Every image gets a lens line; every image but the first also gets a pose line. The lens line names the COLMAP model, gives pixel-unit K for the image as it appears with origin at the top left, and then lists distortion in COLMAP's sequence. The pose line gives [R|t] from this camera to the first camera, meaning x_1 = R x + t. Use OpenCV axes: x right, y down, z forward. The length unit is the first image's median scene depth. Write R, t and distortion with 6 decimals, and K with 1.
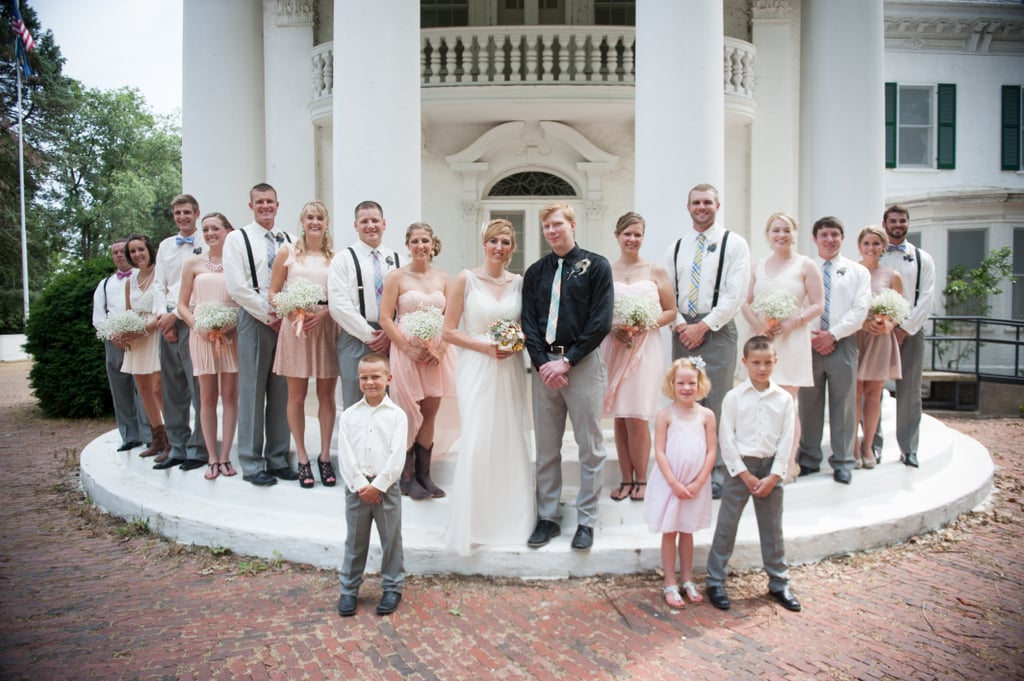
lens RADIAL K [[701.1, 0, 517.7], [0, 701.1, 357.8], [0, 0, 1]] dist [-0.052883, -0.000563]
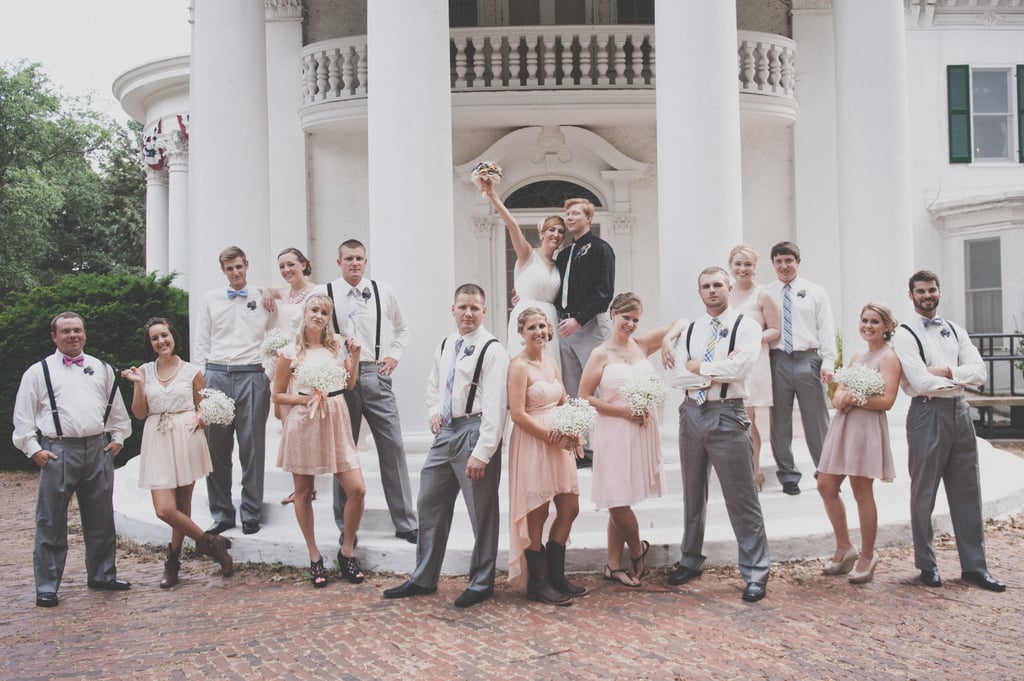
lens RADIAL K [[901.1, 0, 578.0], [0, 901.1, 344.2], [0, 0, 1]] dist [-0.041851, 0.006867]
pose [[0.998333, -0.019877, 0.054180, -0.013700], [0.023109, 0.997949, -0.059705, 0.011782], [-0.052882, 0.060857, 0.996745, -0.152467]]
